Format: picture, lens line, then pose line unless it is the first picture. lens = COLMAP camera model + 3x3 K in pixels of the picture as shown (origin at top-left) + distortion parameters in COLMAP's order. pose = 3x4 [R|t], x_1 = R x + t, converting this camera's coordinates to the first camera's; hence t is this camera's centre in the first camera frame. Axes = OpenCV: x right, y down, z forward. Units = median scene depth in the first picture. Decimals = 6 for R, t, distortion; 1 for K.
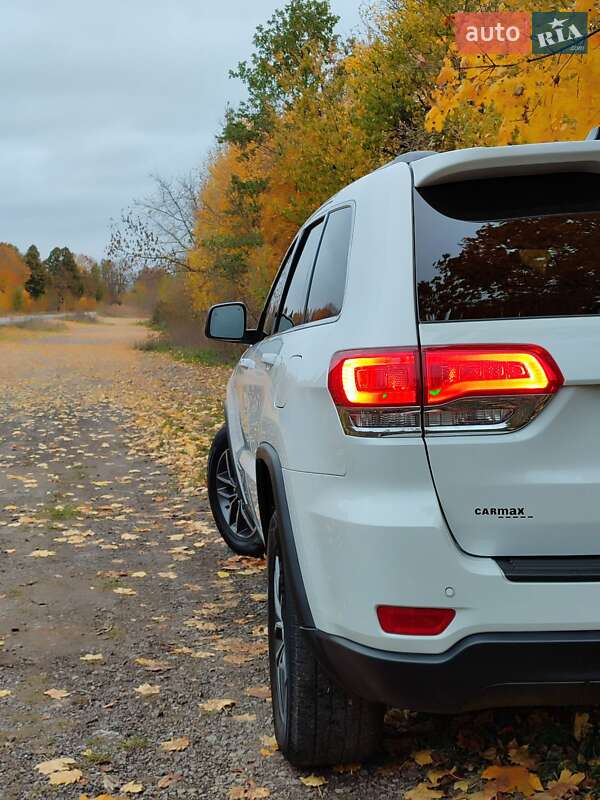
lens RADIAL K [[1129.9, 0, 299.5], [0, 1129.9, 352.8], [0, 0, 1]] dist [0.016478, -0.035784]
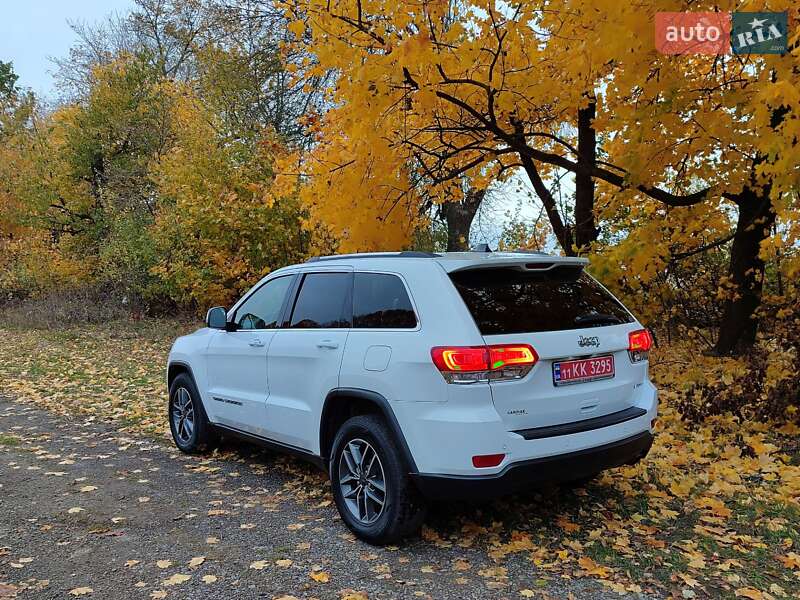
lens RADIAL K [[718.4, 0, 400.0], [0, 718.4, 300.0], [0, 0, 1]] dist [0.005380, -0.001948]
pose [[0.861827, 0.002623, 0.507196, -0.765275], [0.006403, 0.999851, -0.016051, -0.072867], [-0.507163, 0.017081, 0.861681, -0.199006]]
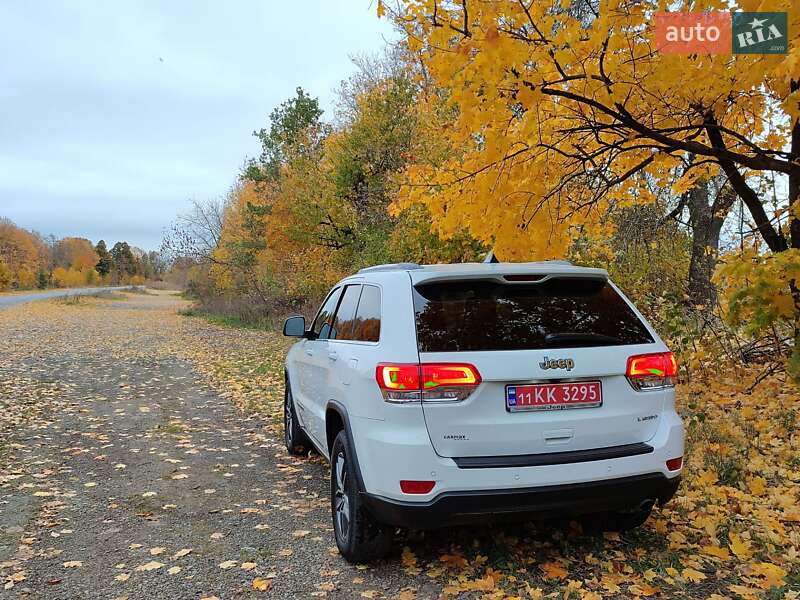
lens RADIAL K [[718.4, 0, 400.0], [0, 718.4, 300.0], [0, 0, 1]] dist [0.005380, -0.001948]
pose [[0.987940, 0.019002, 0.153667, -0.143300], [-0.014972, 0.999514, -0.027337, -0.084427], [-0.154112, 0.024707, 0.987744, -0.368616]]
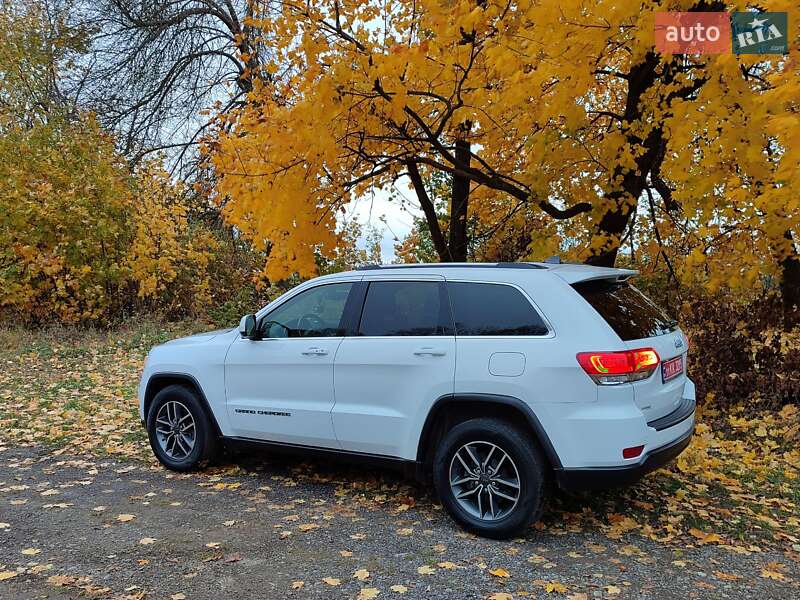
lens RADIAL K [[718.4, 0, 400.0], [0, 718.4, 300.0], [0, 0, 1]] dist [0.005380, -0.001948]
pose [[0.645629, 0.004049, 0.763640, -1.453414], [0.009887, 0.999858, -0.013660, -0.099769], [-0.763587, 0.016369, 0.645497, 0.289682]]
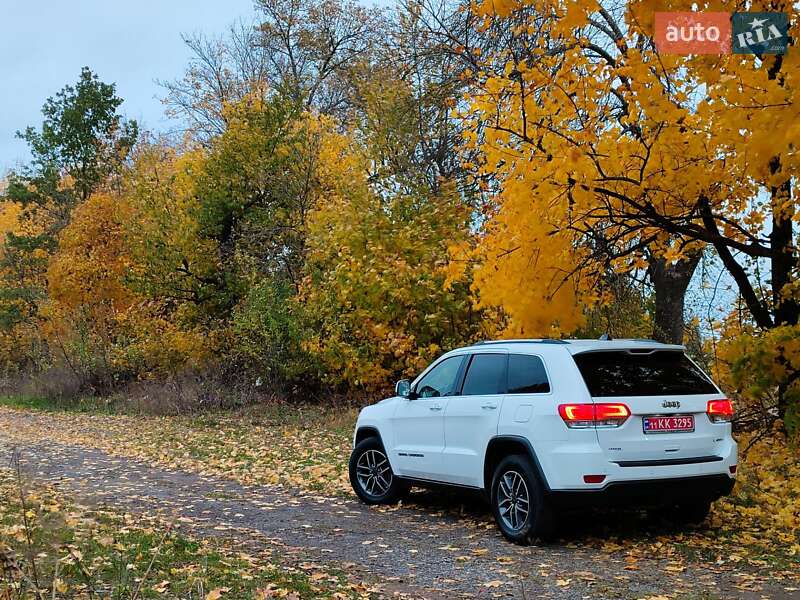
lens RADIAL K [[1053.8, 0, 348.2], [0, 1053.8, 299.6], [0, 0, 1]] dist [-0.122348, 0.015551]
pose [[0.959330, 0.046450, 0.278438, -1.481996], [-0.019208, 0.994824, -0.099779, 0.011648], [-0.281631, 0.090373, 0.955257, -1.858020]]
